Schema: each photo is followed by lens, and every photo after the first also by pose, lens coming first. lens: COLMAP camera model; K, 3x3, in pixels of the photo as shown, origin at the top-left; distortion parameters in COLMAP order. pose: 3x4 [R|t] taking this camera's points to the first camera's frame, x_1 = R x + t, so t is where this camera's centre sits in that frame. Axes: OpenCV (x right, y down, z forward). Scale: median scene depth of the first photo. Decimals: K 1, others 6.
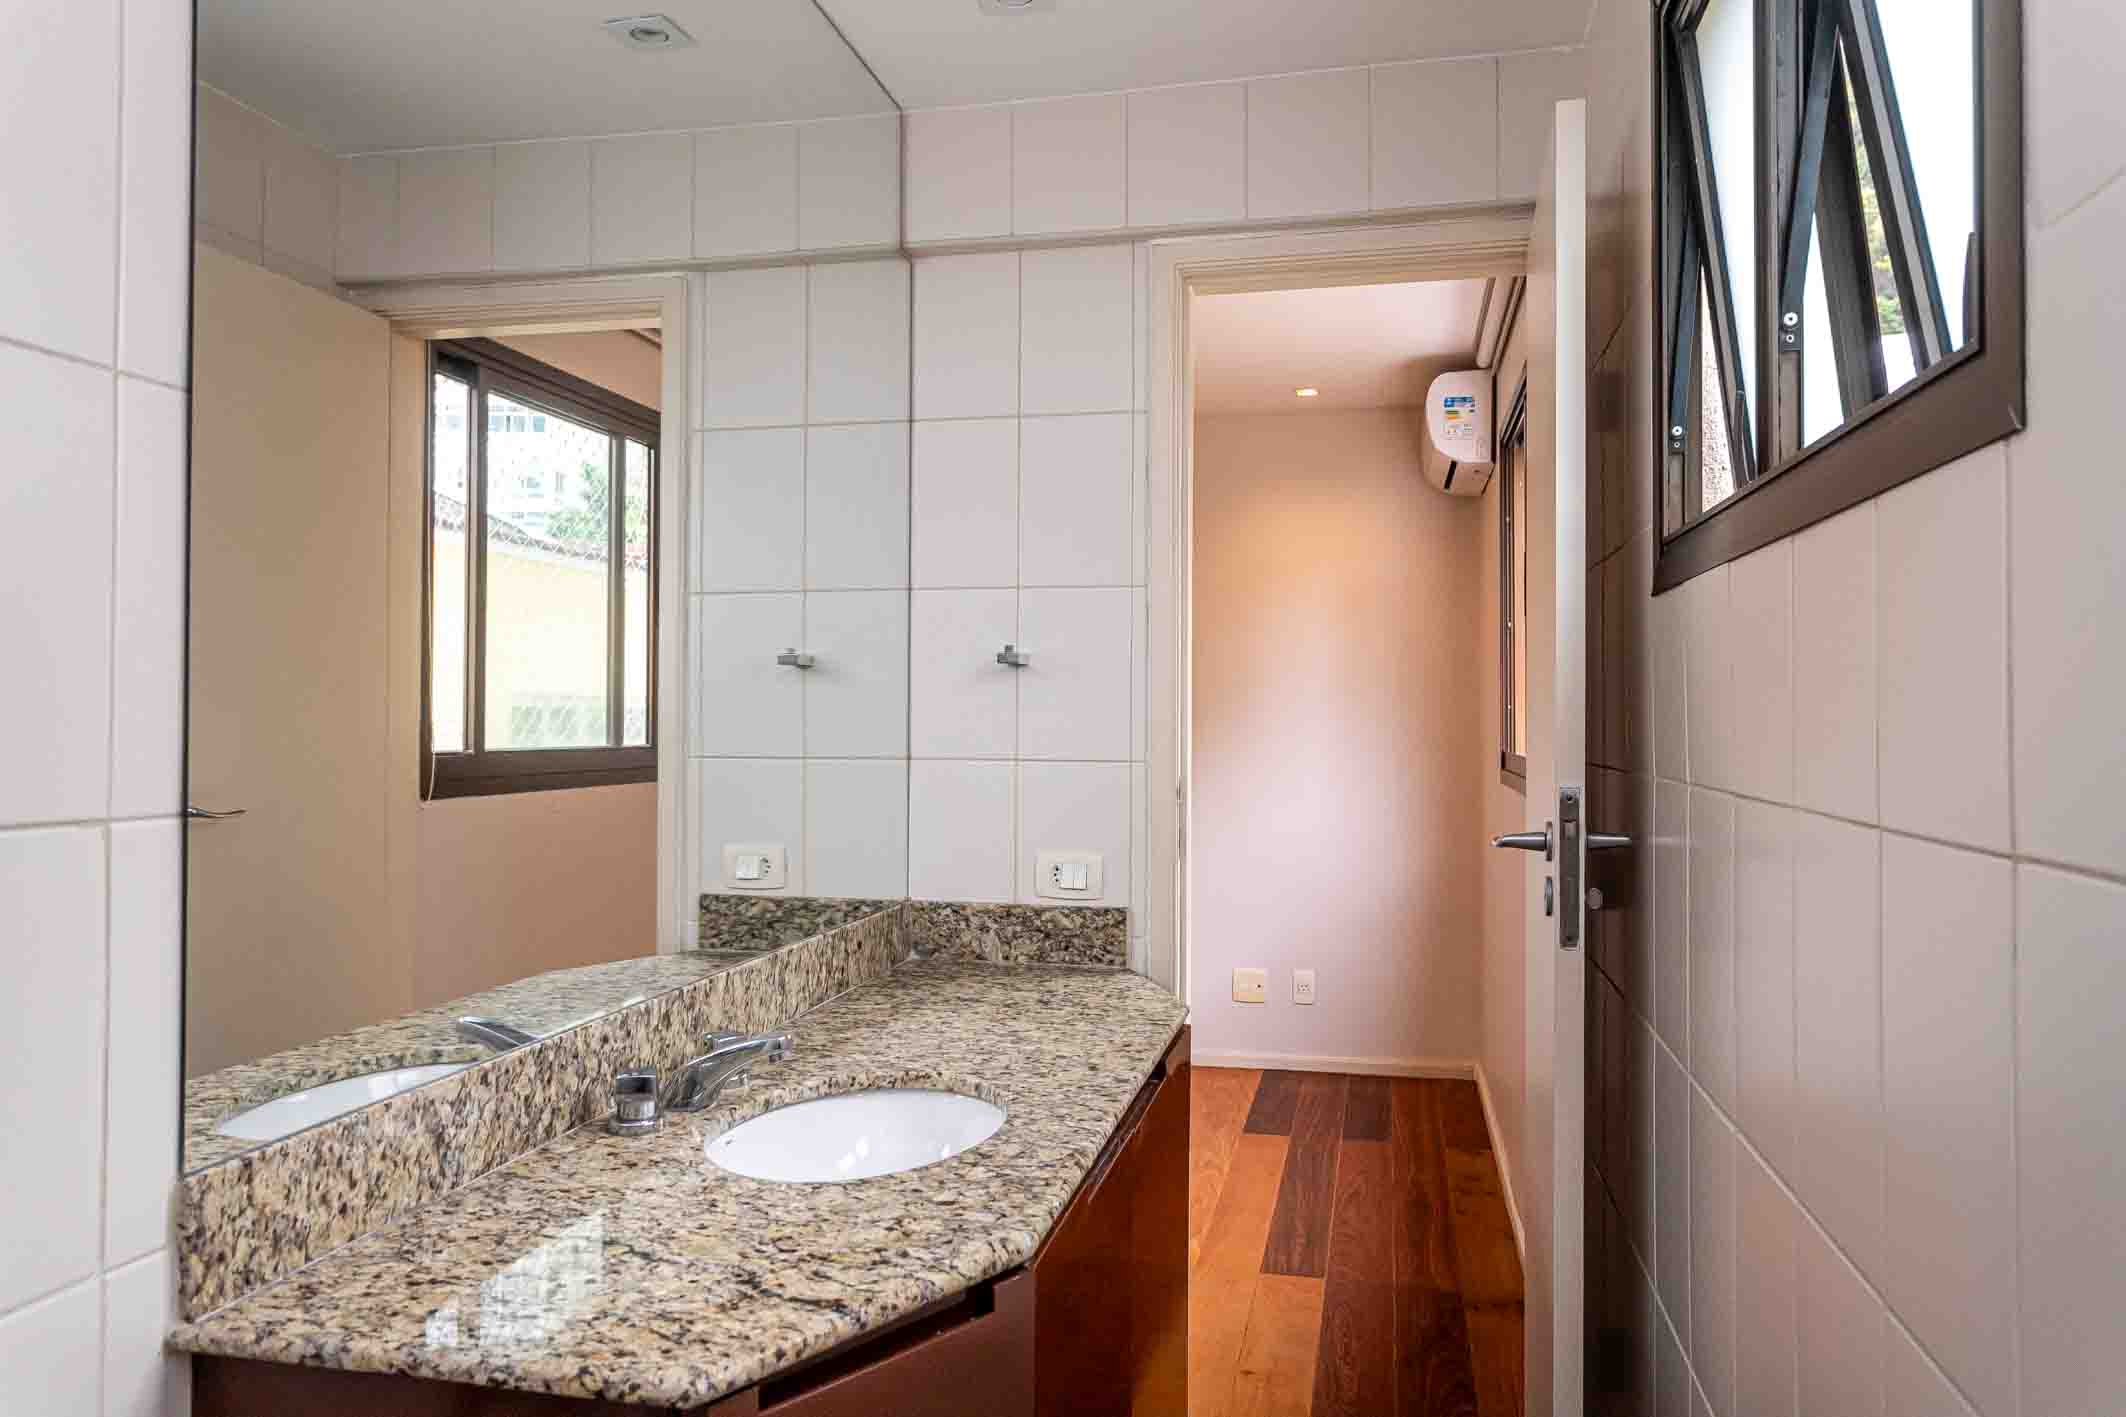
lens RADIAL K [[1532.2, 0, 1063.0], [0, 1532.2, 708.5], [0, 0, 1]] dist [-0.000492, -0.000527]
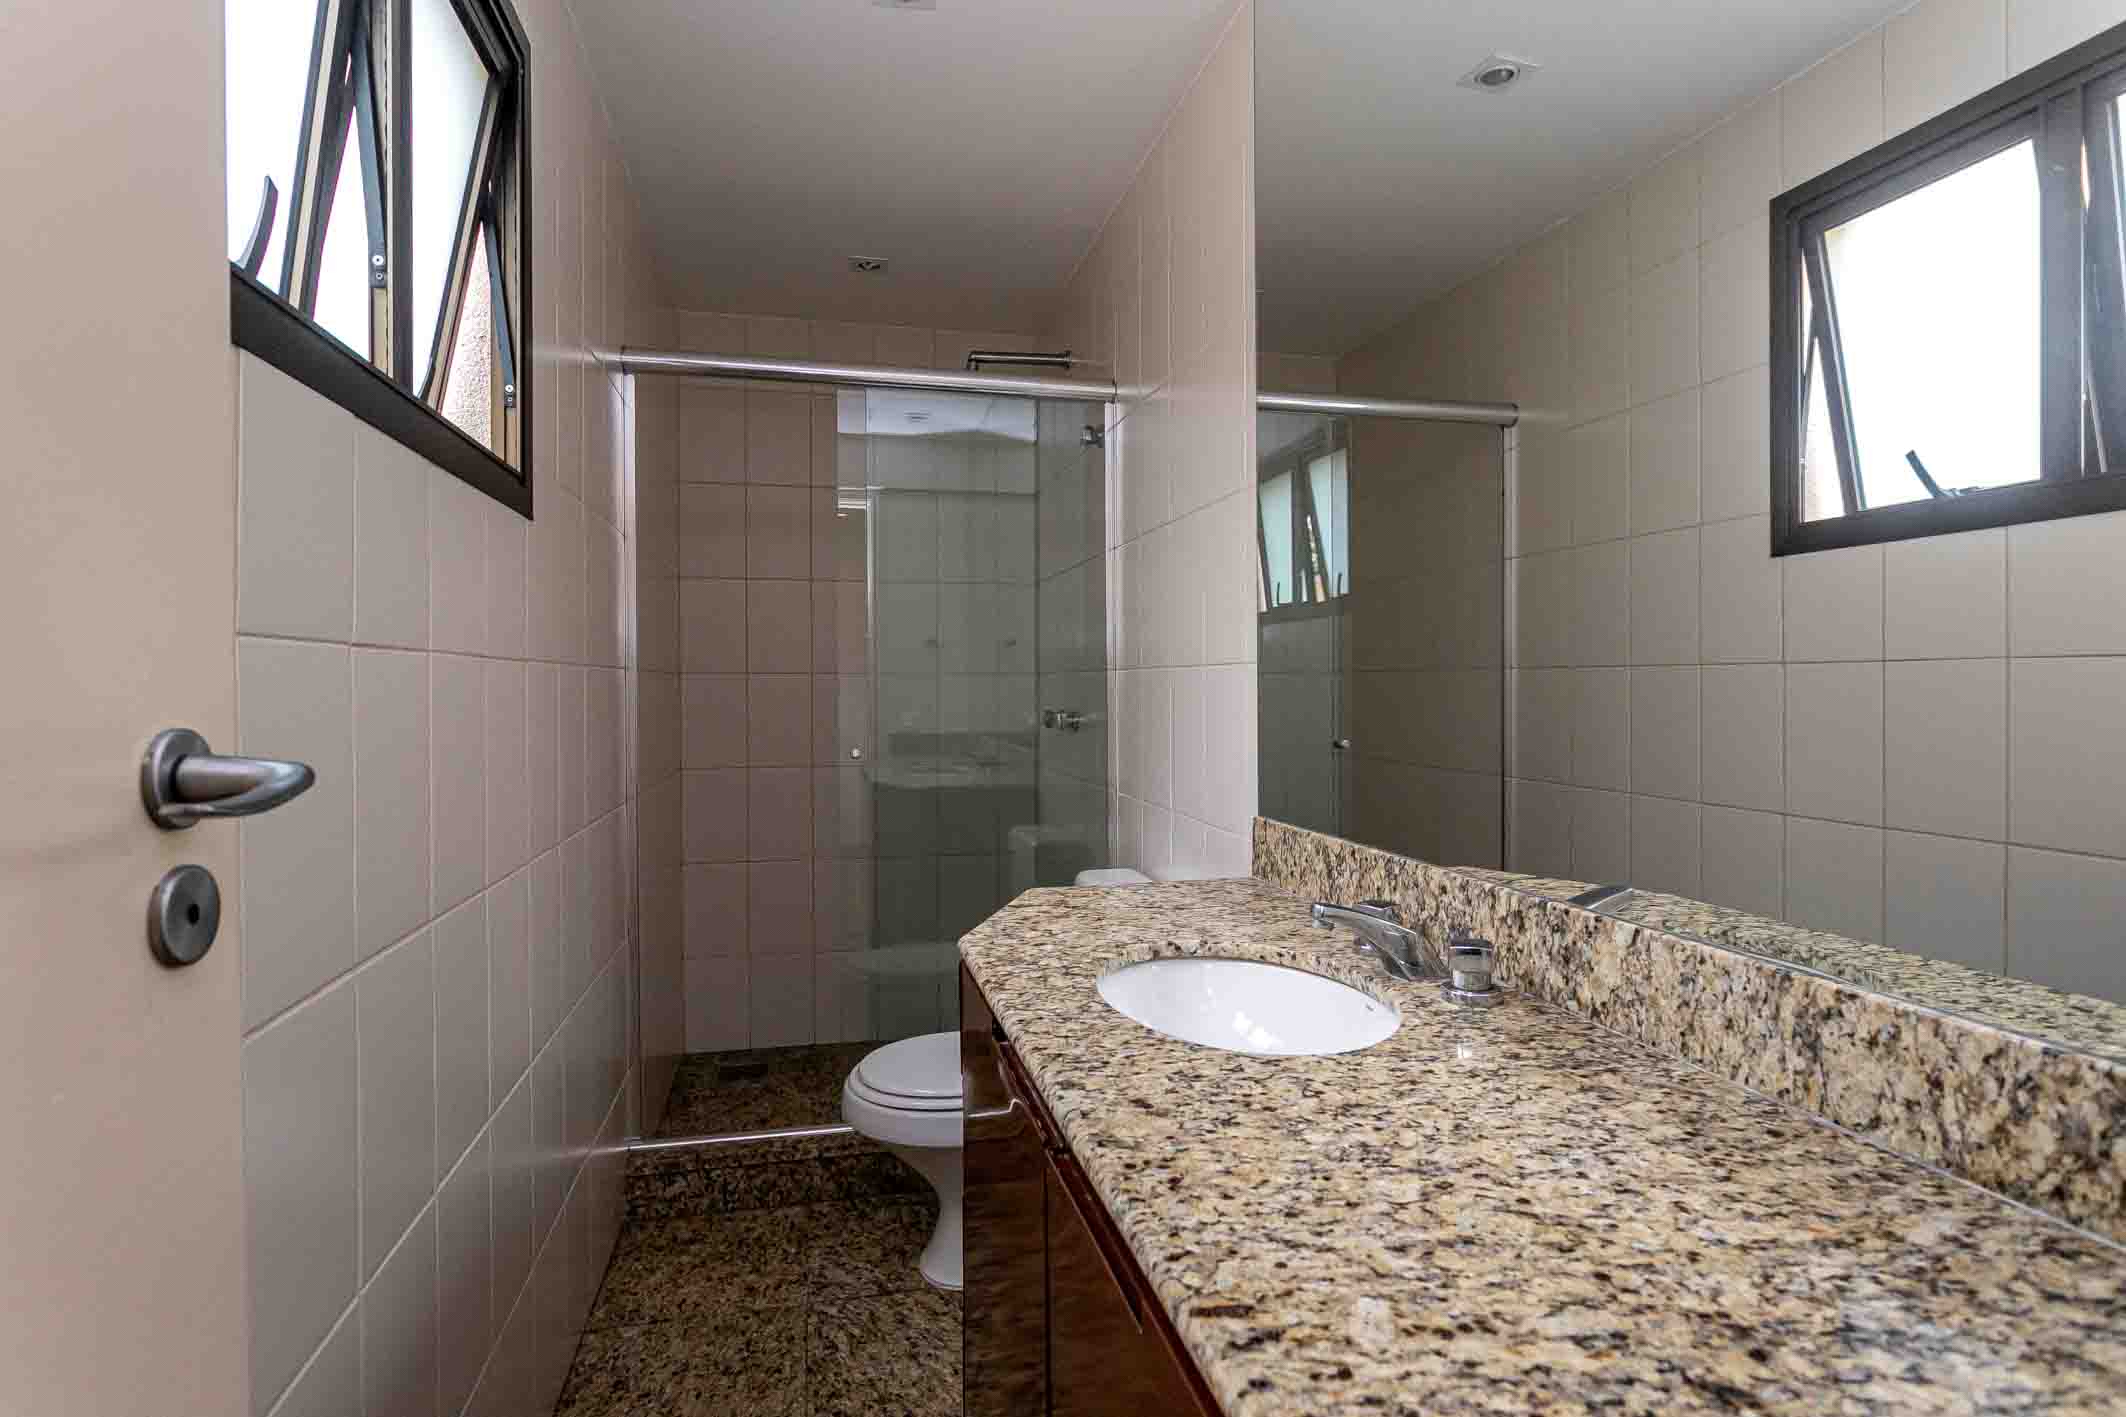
lens RADIAL K [[1135.3, 0, 1063.0], [0, 1135.3, 708.5], [0, 0, 1]] dist [0.000520, 0.000092]
pose [[-0.909826, 0.008527, -0.414903, 0.275709], [0.003140, 0.999902, 0.013664, 0.076796], [0.414979, 0.011128, -0.909763, 1.615755]]
